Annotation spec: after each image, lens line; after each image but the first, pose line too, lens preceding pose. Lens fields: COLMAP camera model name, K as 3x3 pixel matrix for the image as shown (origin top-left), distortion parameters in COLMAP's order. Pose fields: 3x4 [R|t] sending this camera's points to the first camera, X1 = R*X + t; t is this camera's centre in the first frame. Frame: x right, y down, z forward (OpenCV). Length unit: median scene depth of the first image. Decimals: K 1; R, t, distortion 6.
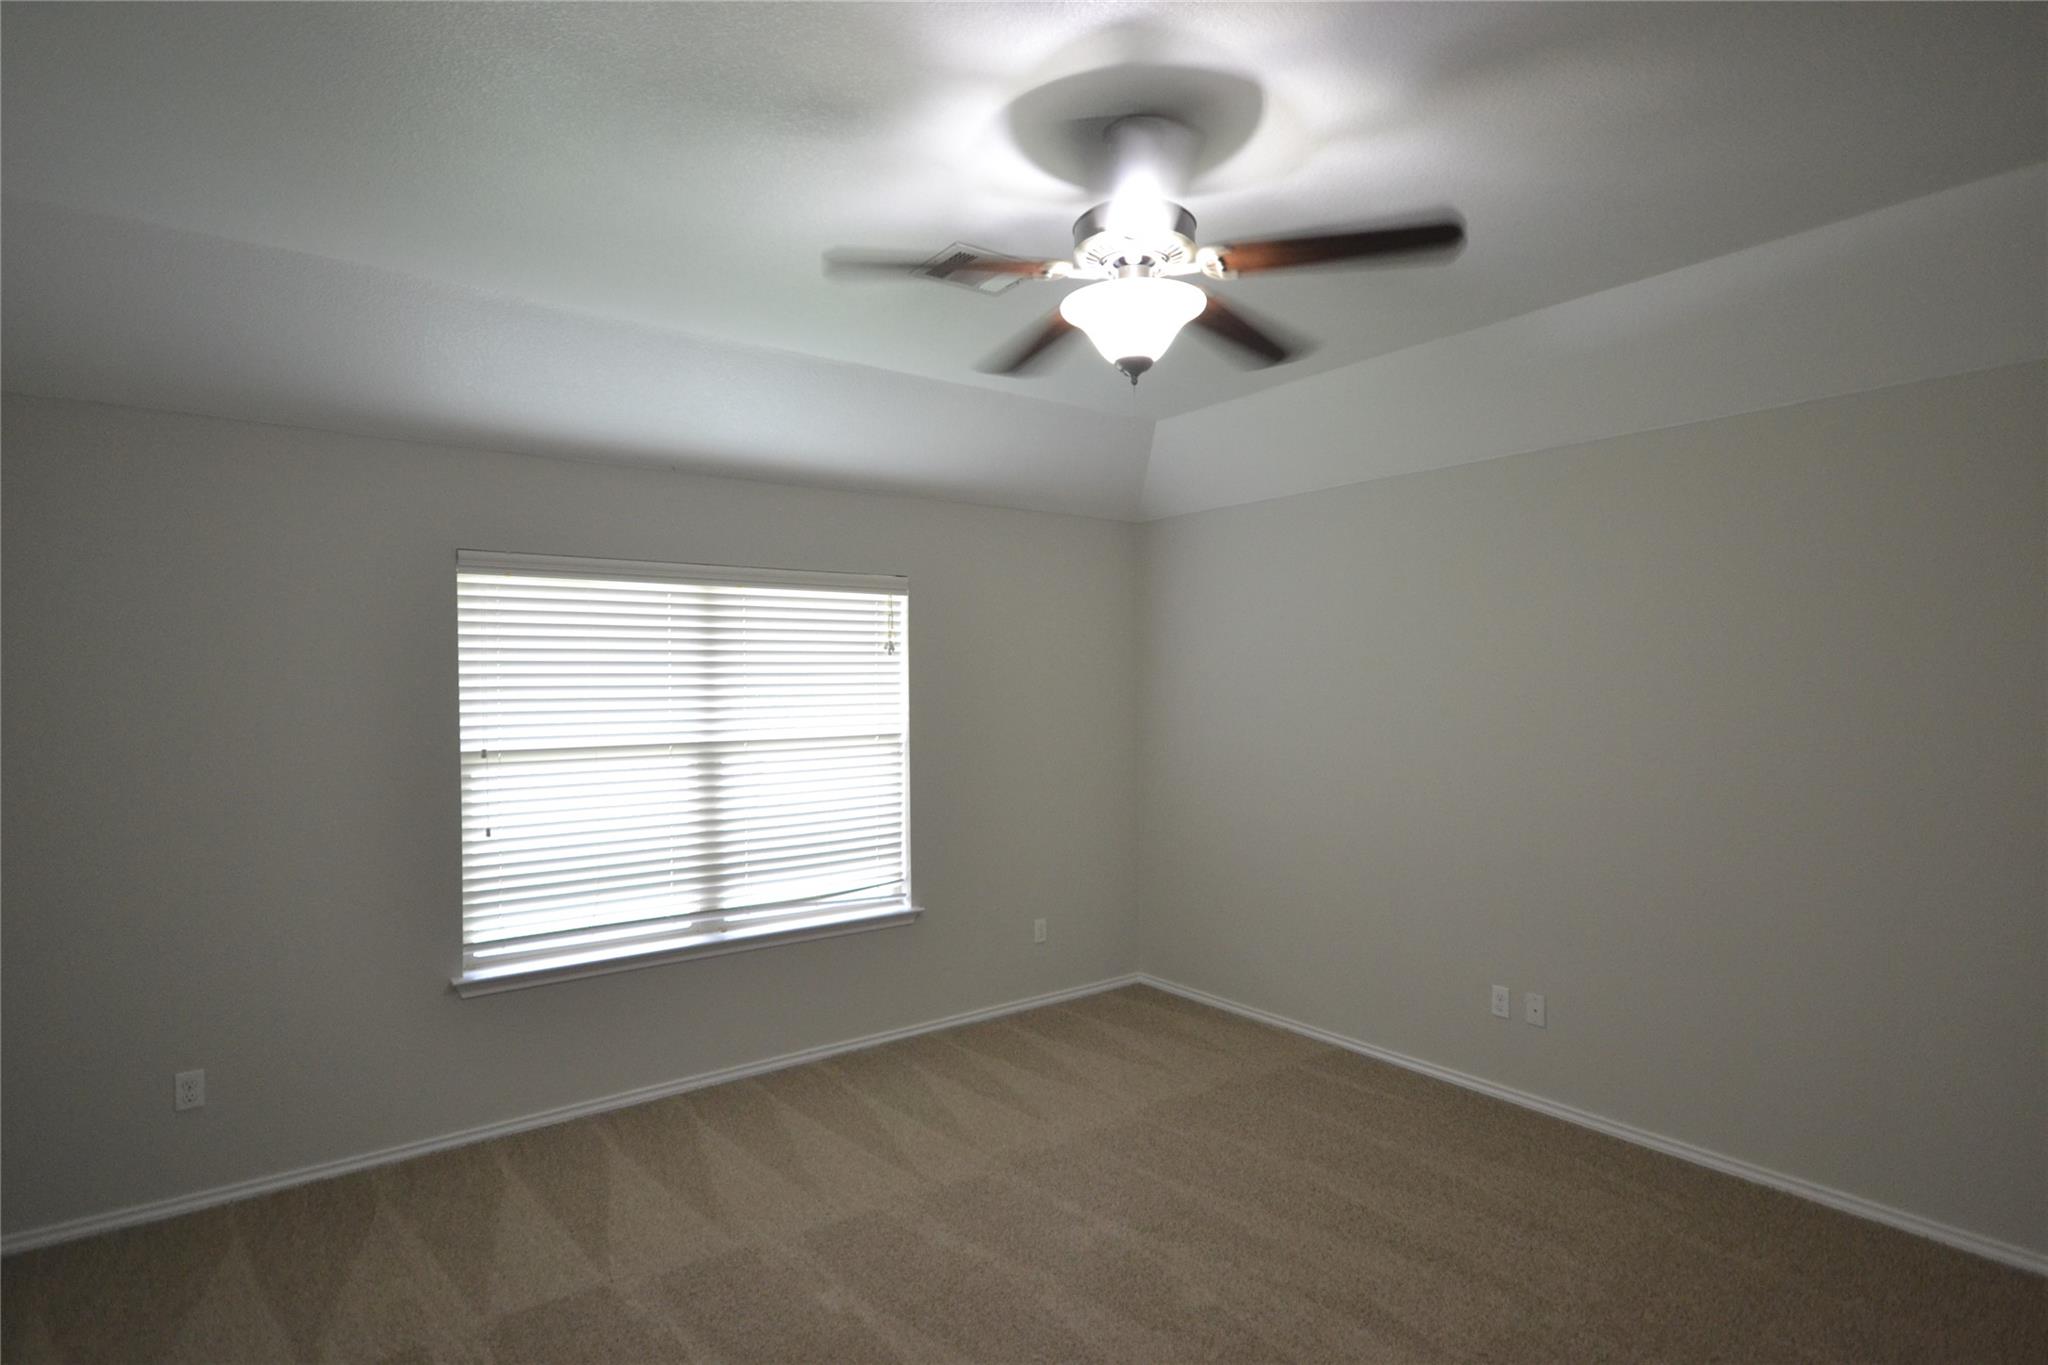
lens RADIAL K [[1041.4, 0, 1035.4], [0, 1041.4, 676.0], [0, 0, 1]] dist [0.007543, 0.003730]
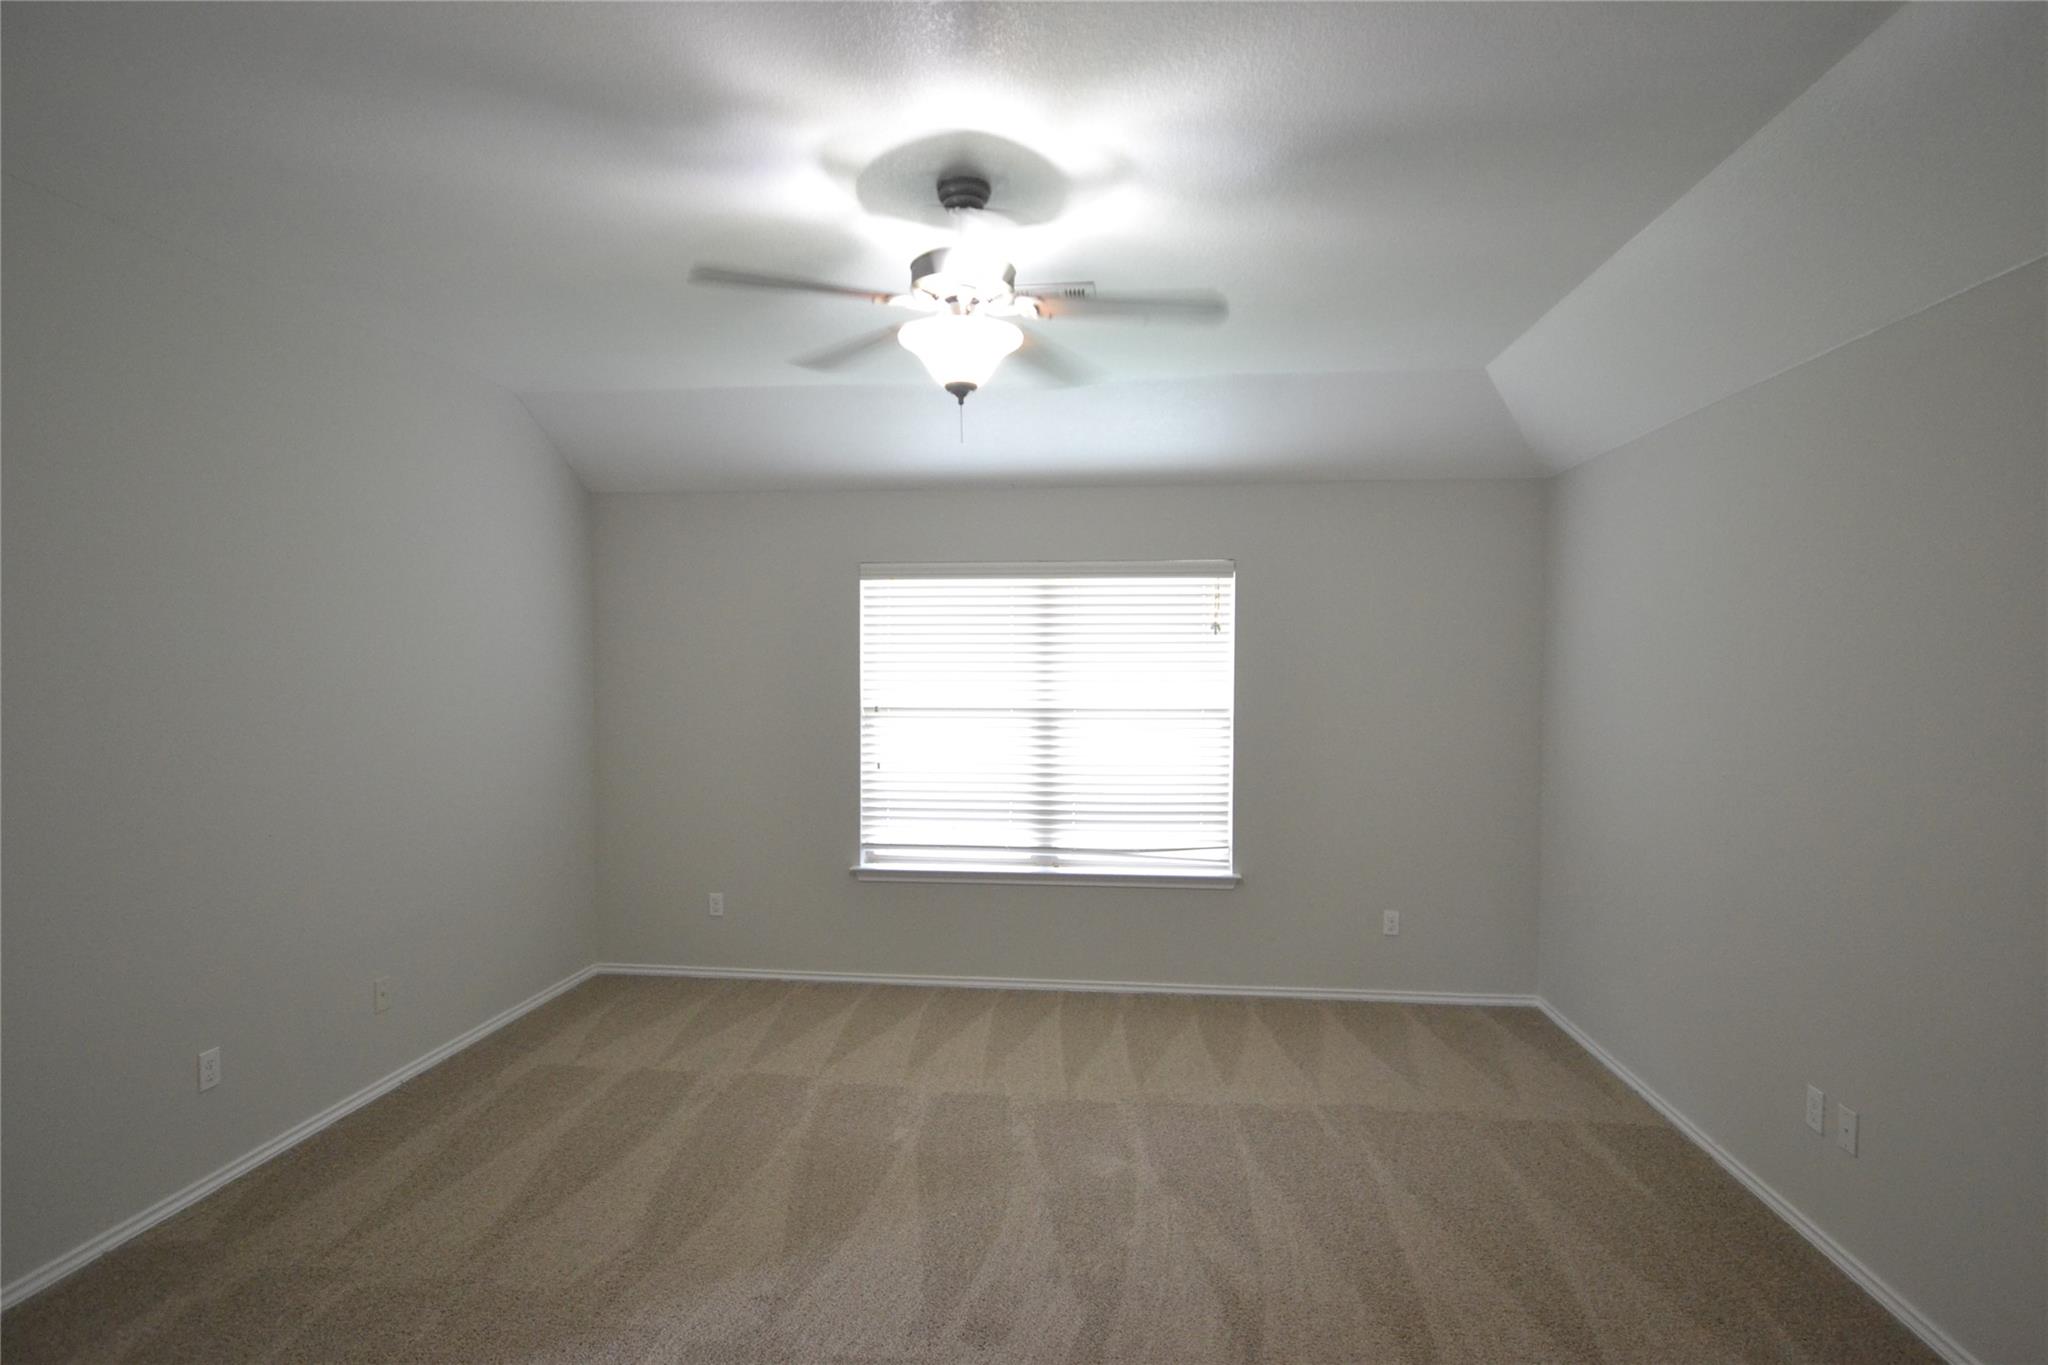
lens RADIAL K [[1041.4, 0, 1029.7], [0, 1041.4, 673.5], [0, 0, 1]] dist [0.007543, 0.003730]
pose [[0.741542, 0.016132, -0.670713, 0.481696], [-0.003768, 0.999795, 0.019881, -0.001024], [0.670896, -0.012216, 0.741451, 0.092935]]
